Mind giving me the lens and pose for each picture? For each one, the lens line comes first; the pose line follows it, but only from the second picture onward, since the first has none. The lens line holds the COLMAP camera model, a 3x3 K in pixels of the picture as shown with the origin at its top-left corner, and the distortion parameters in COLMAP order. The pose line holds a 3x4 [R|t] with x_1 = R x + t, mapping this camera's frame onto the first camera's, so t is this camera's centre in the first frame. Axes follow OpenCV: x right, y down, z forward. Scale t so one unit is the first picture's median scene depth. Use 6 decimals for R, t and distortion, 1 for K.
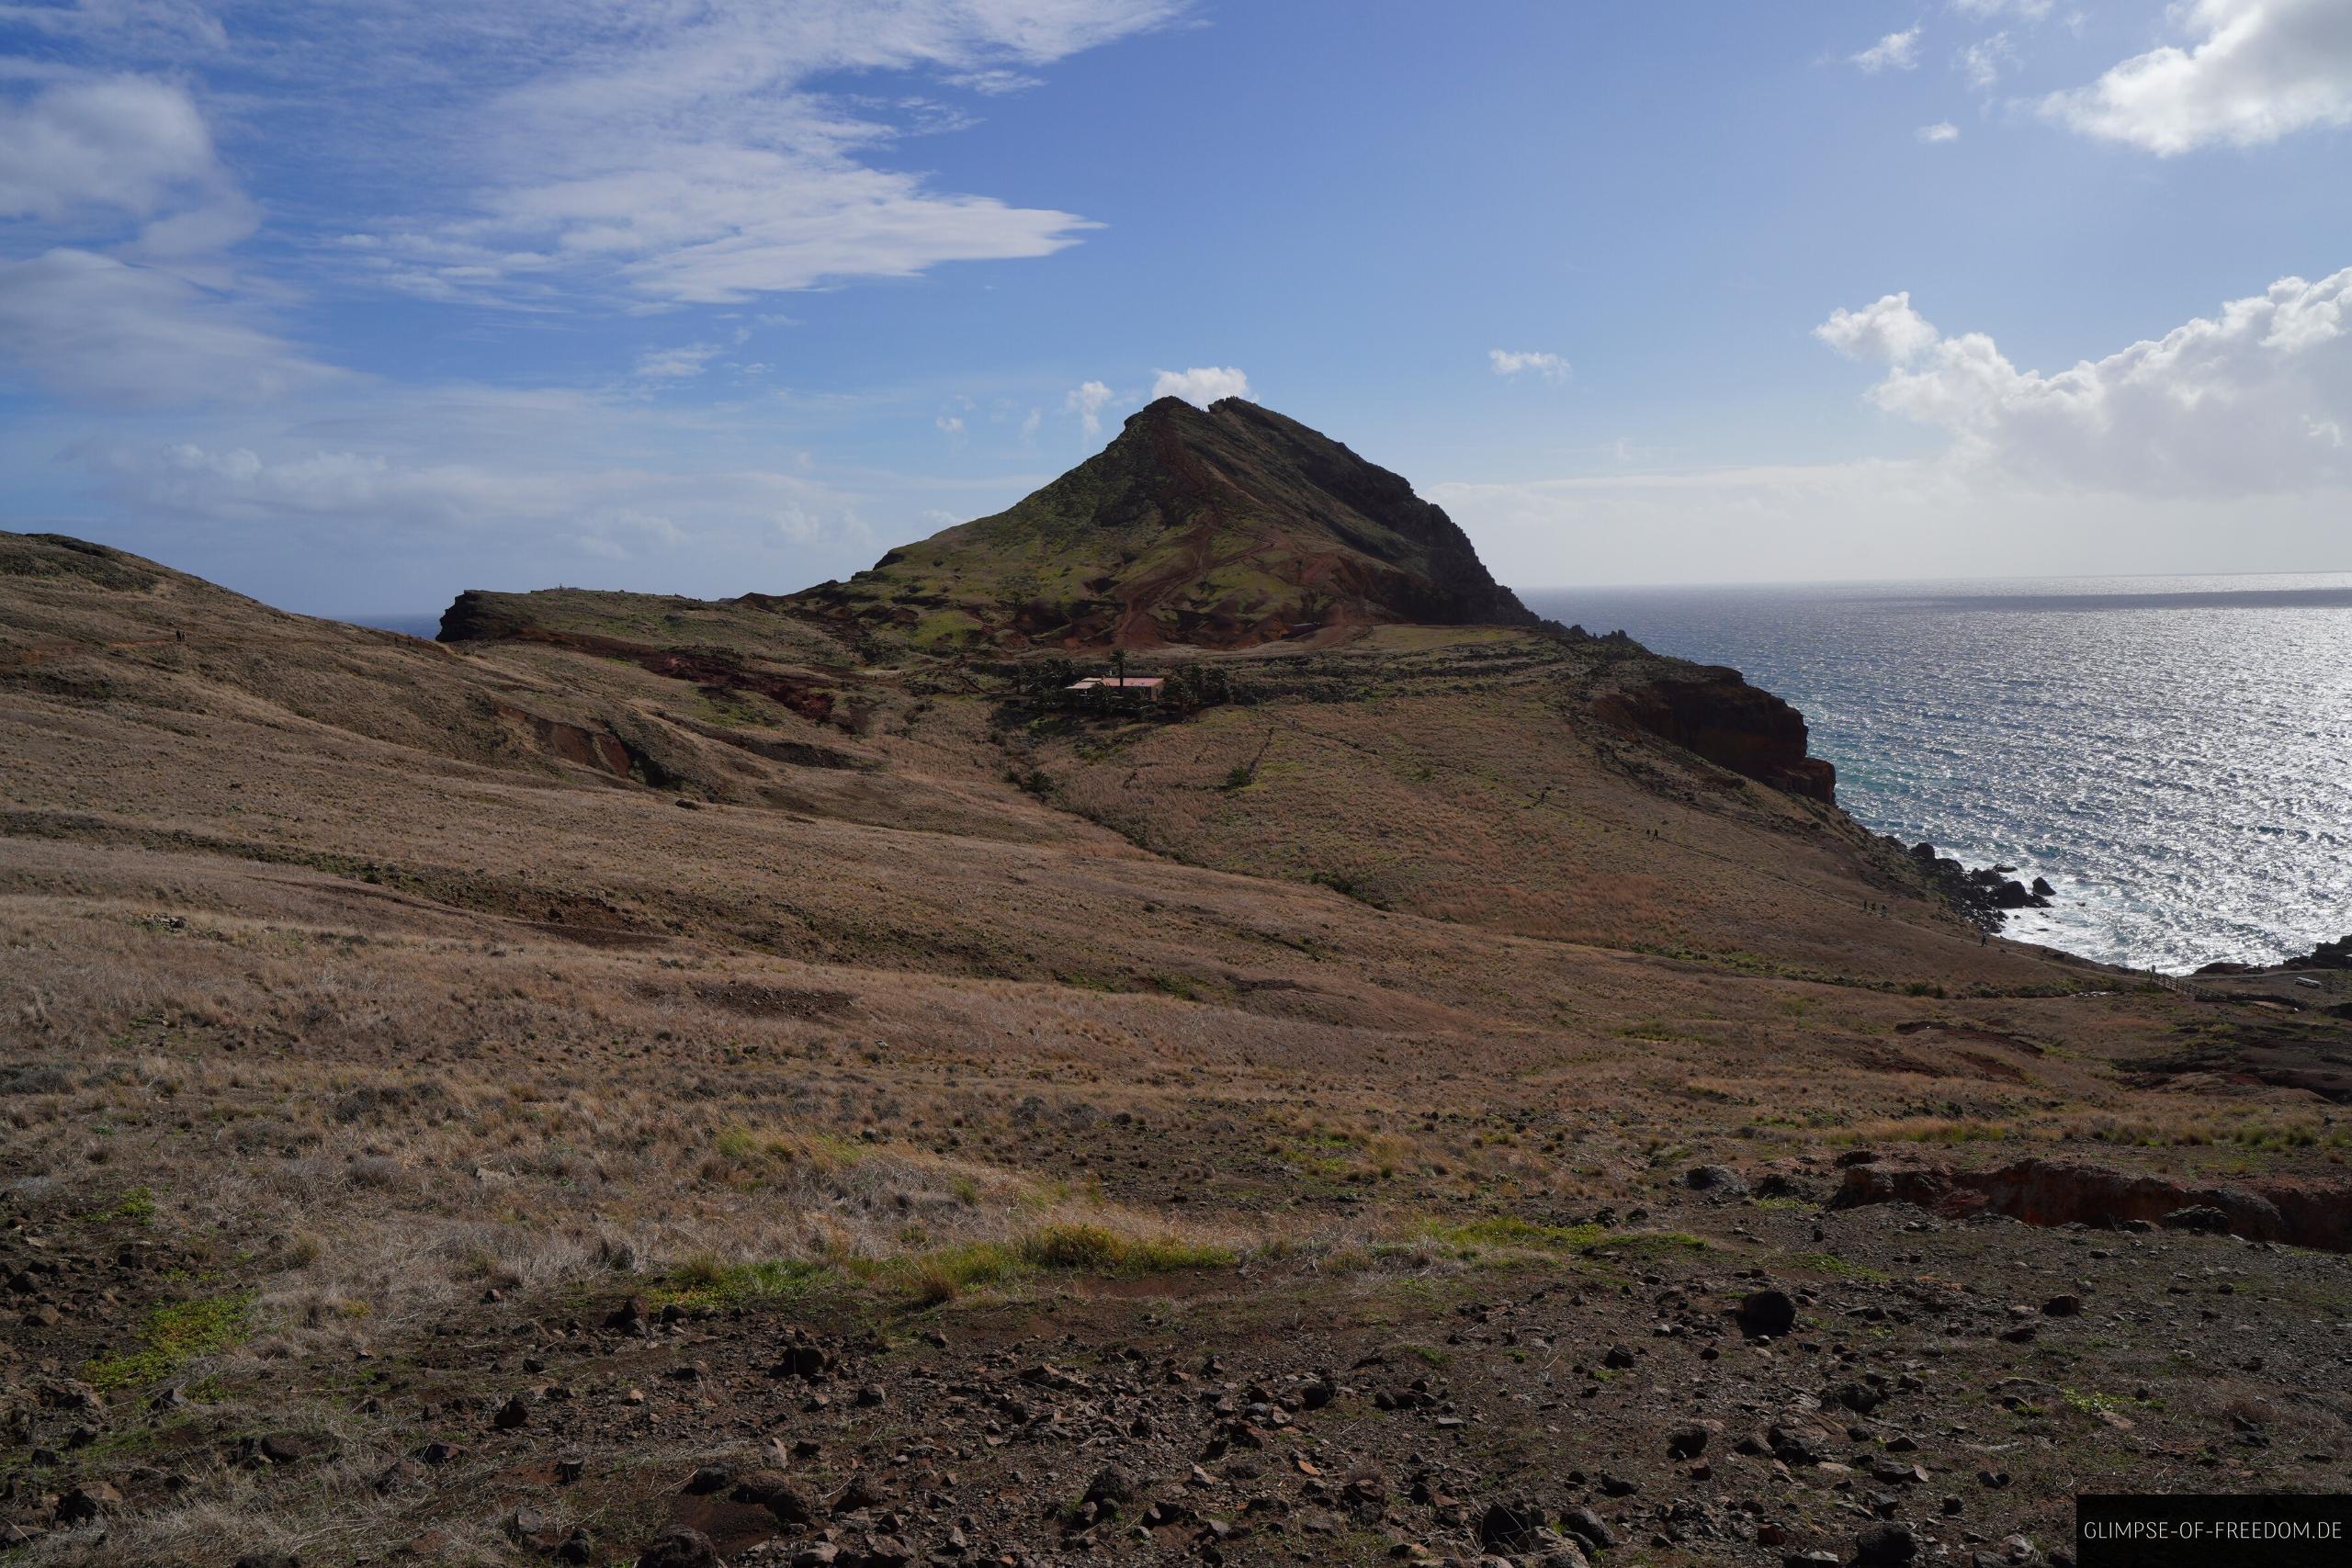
lens RADIAL K [[1580.9, 0, 1178.6], [0, 1580.9, 785.0], [0, 0, 1]] dist [-0.005808, 0.000542]
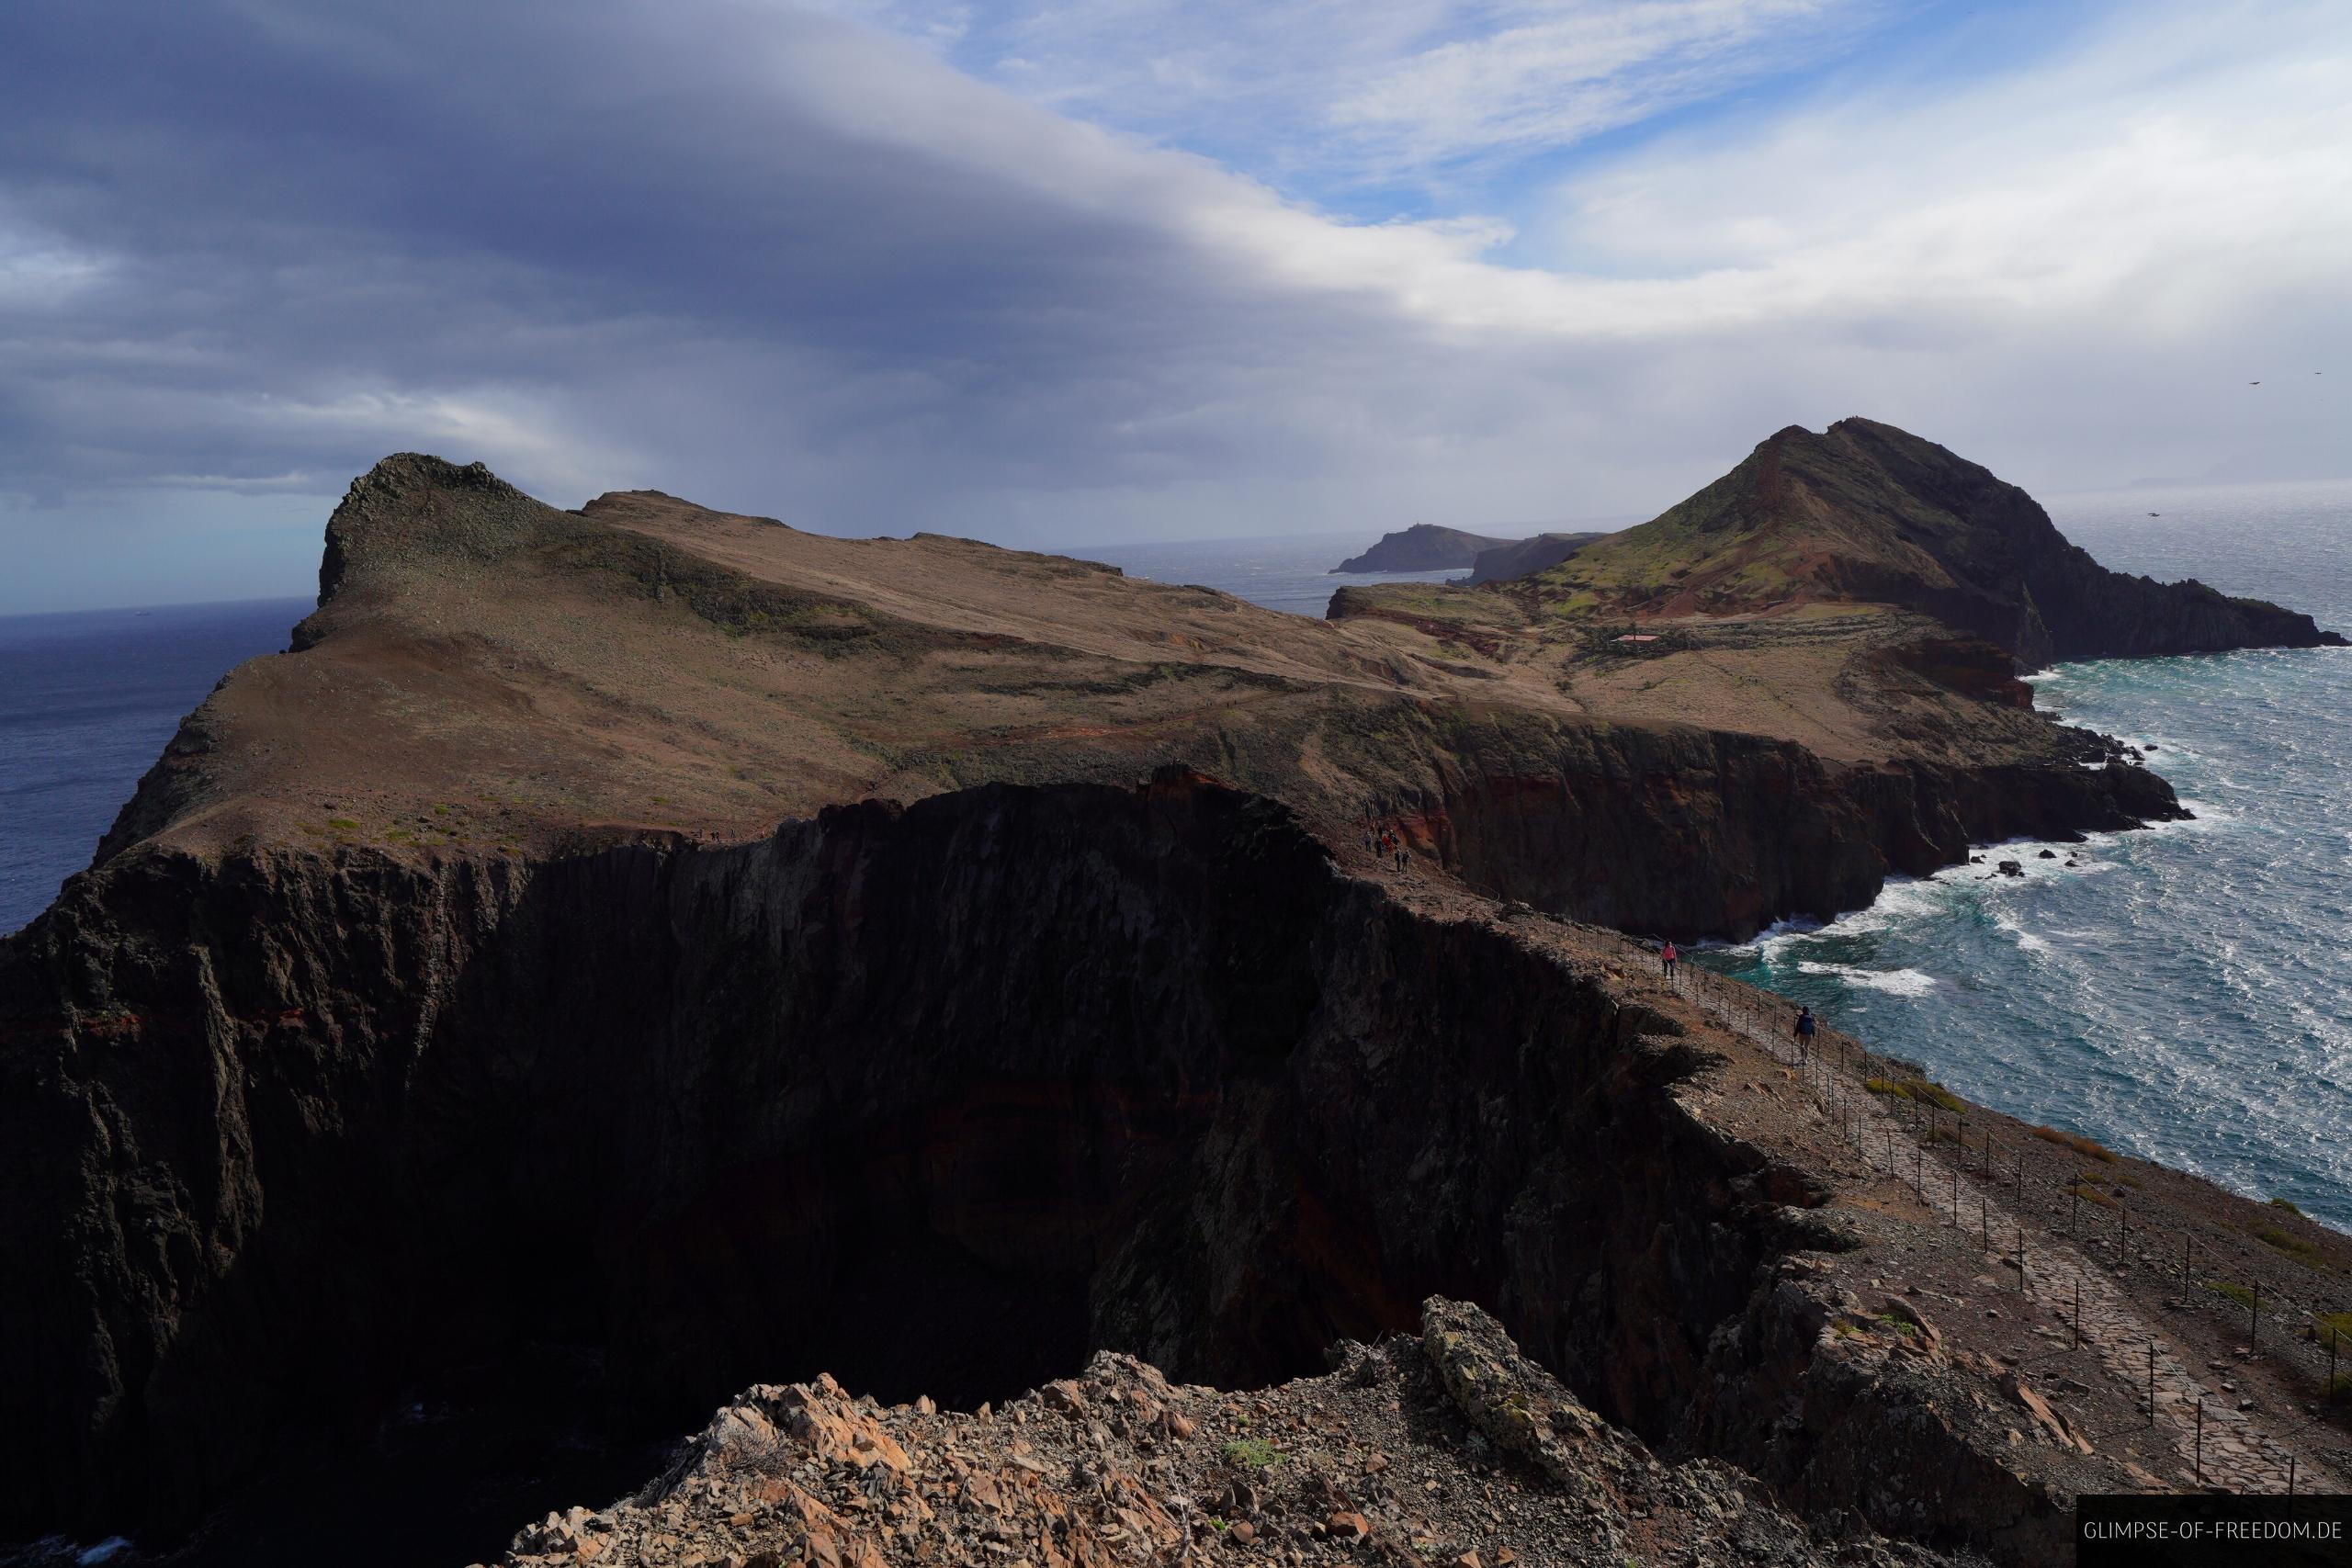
lens RADIAL K [[1580.9, 0, 1175.3], [0, 1580.9, 789.4], [0, 0, 1]] dist [-0.005808, 0.000542]
pose [[0.863212, 0.051323, -0.502226, 0.402402], [-0.021868, 0.997687, 0.064370, 0.008870], [0.504368, -0.044582, 0.862337, -0.879689]]
